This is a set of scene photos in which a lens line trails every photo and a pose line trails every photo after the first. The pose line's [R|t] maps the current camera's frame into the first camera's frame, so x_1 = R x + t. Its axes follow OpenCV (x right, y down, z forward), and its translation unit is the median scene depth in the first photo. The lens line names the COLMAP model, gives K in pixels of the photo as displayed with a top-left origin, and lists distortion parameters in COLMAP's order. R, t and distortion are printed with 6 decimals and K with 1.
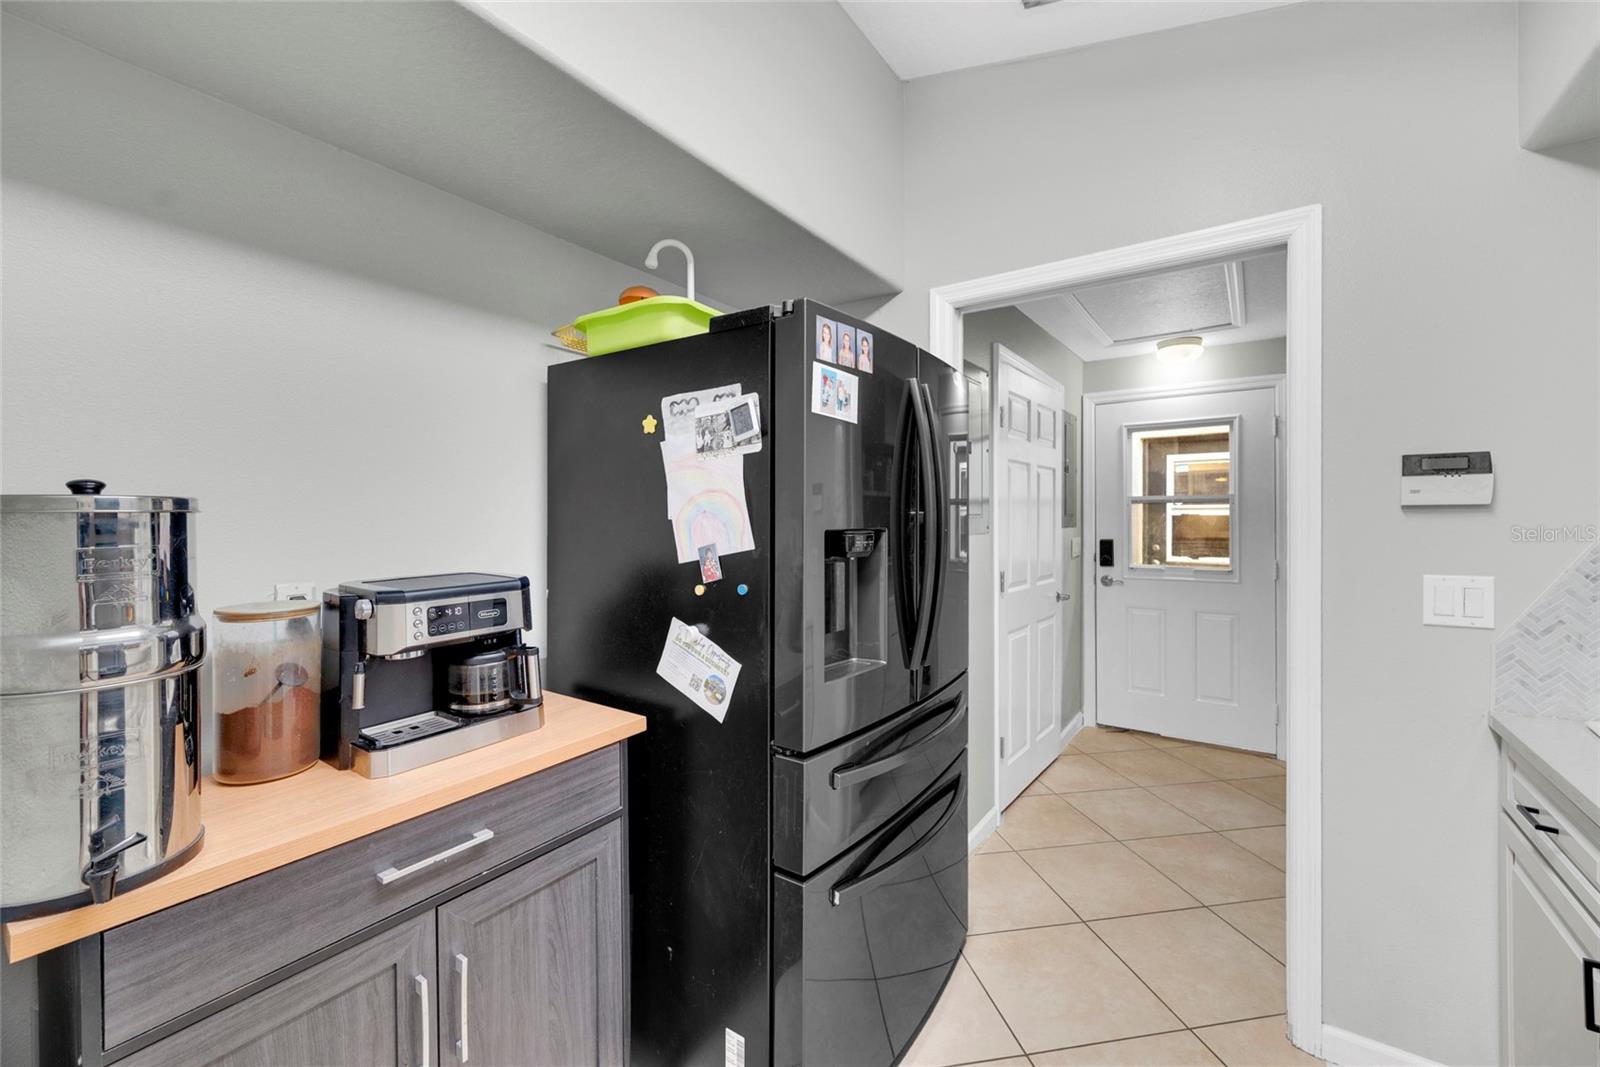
lens RADIAL K [[648.6, 0, 819.3], [0, 648.6, 523.3], [0, 0, 1]] dist [0.028504, 0.000005]
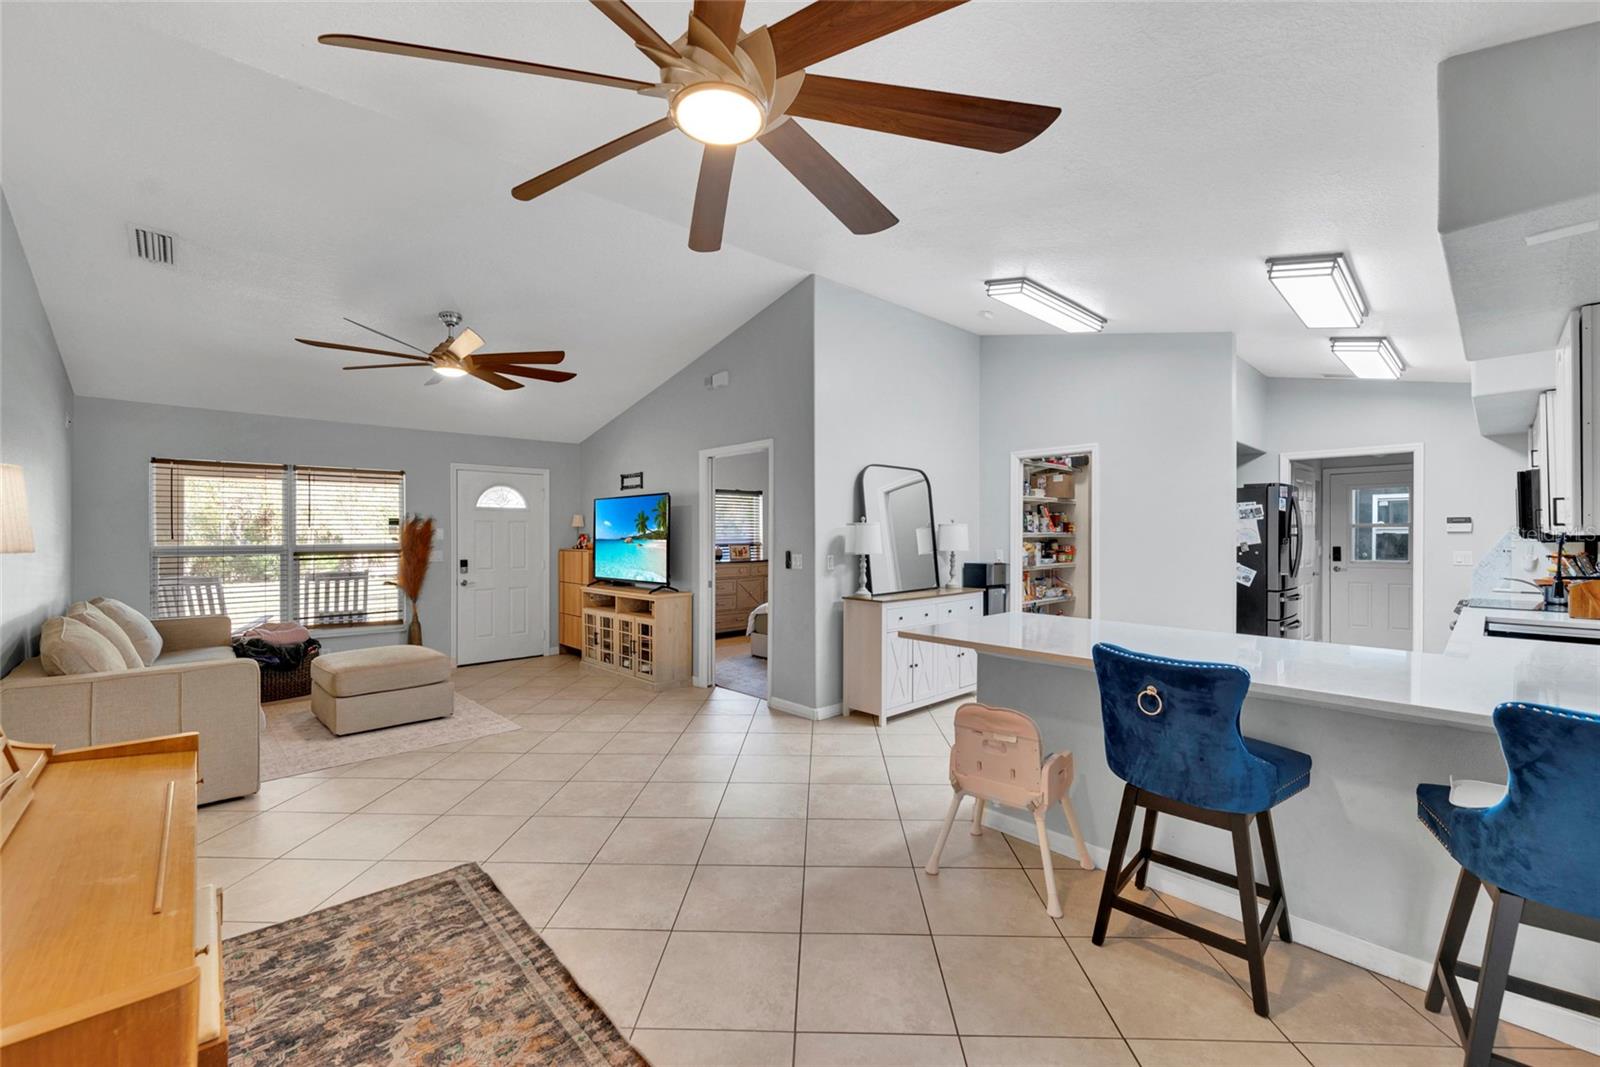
lens RADIAL K [[662.9, 0, 783.8], [0, 662.9, 543.1], [0, 0, 1]] dist [-0.017859, 0.000249]
pose [[0.971824, -0.000929, -0.235707, -0.675781], [0.001047, 0.999999, 0.000375, 0.012287], [0.235707, -0.000611, 0.971824, -1.232288]]
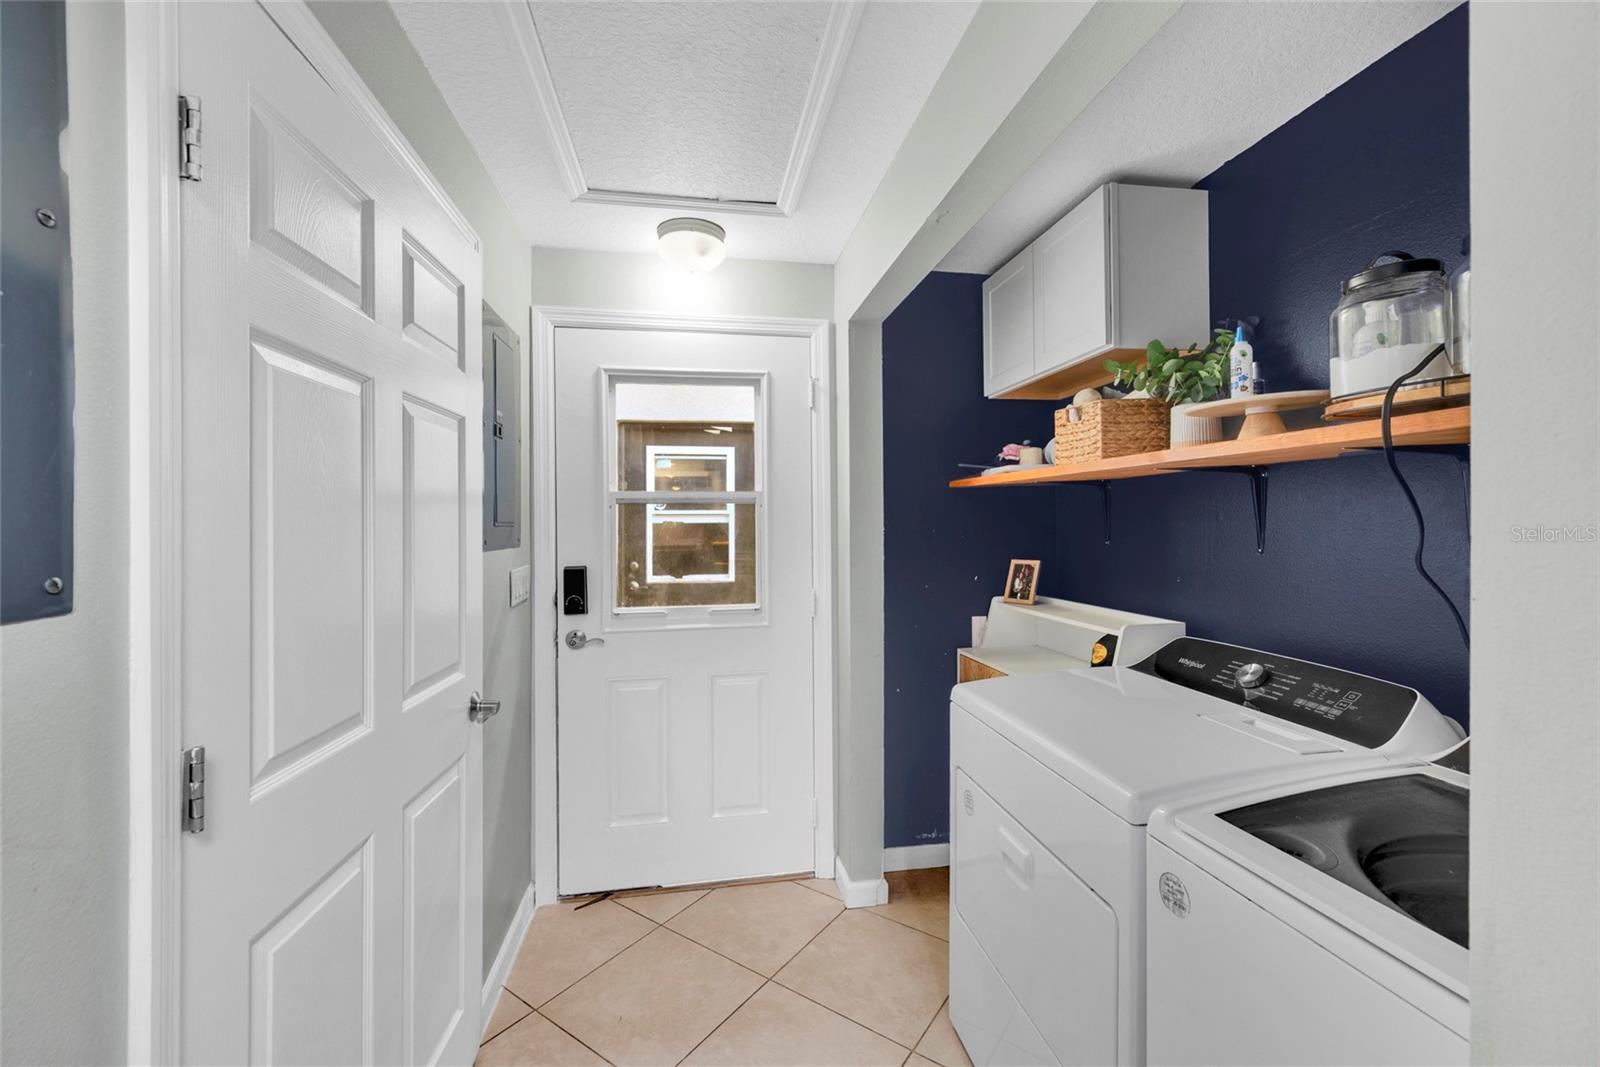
lens RADIAL K [[620.9, 0, 801.3], [0, 620.9, 526.2], [0, 0, 1]] dist [-0.000242, -0.000192]
pose [[0.714617, -0.003935, 0.699505, 0.206330], [0.007915, 0.999966, -0.002461, -0.007590], [-0.699471, 0.007295, 0.714623, 0.482413]]
